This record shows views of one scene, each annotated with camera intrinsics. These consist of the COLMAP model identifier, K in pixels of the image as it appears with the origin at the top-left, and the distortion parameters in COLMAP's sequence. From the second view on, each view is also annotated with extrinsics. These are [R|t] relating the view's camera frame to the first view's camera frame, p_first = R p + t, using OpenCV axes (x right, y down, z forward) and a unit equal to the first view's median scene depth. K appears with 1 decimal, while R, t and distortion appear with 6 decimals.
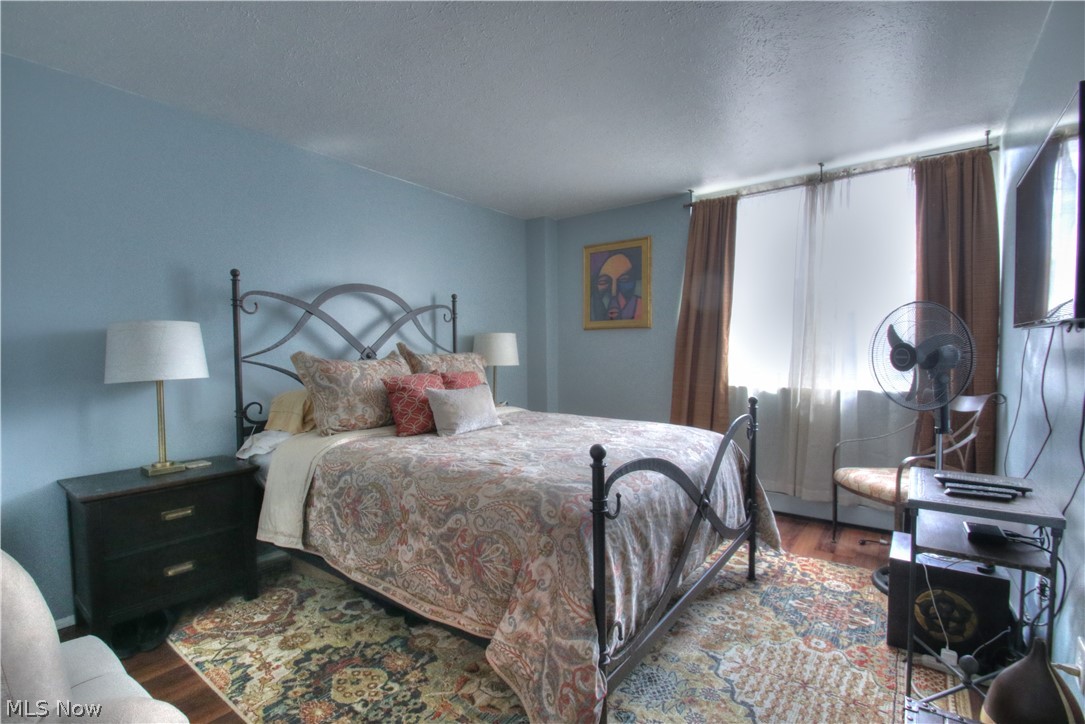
lens RADIAL K [[498.6, 0, 536.2], [0, 498.6, 366.0], [0, 0, 1]] dist [0.004651, -0.012270]
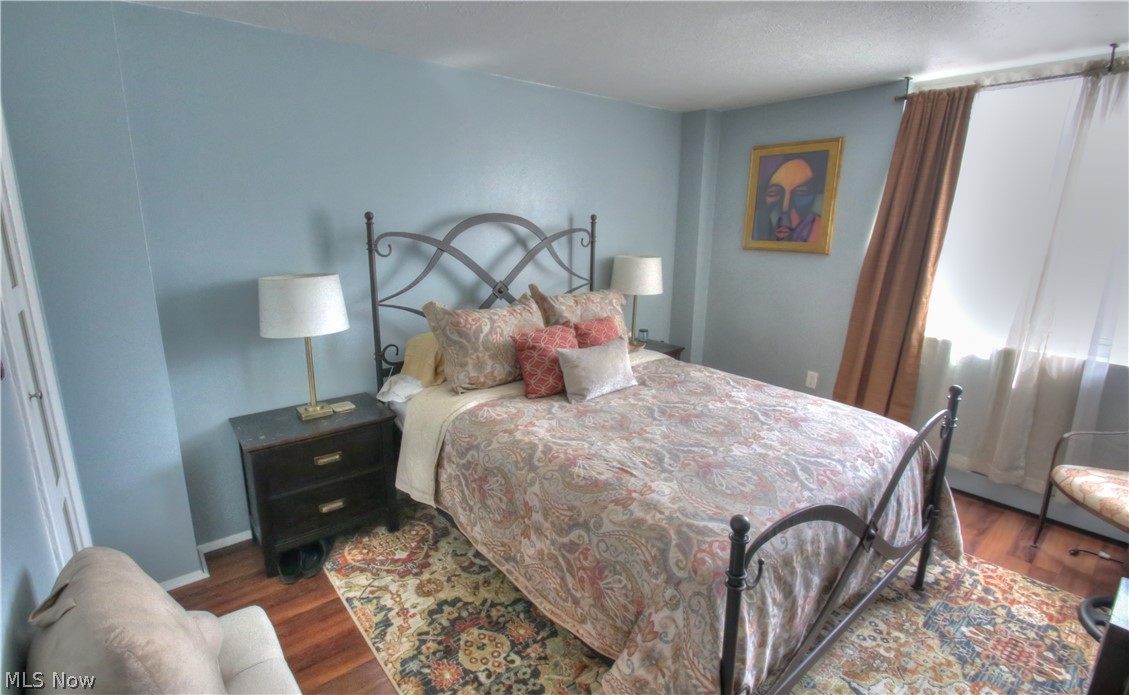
lens RADIAL K [[532.4, 0, 553.4], [0, 532.4, 346.4], [0, 0, 1]] dist [-0.001994, -0.010578]
pose [[0.971038, 0.070535, -0.228276, -0.000935], [-0.026531, 0.981354, 0.190372, -0.154304], [0.237447, -0.178802, 0.954803, 0.055190]]
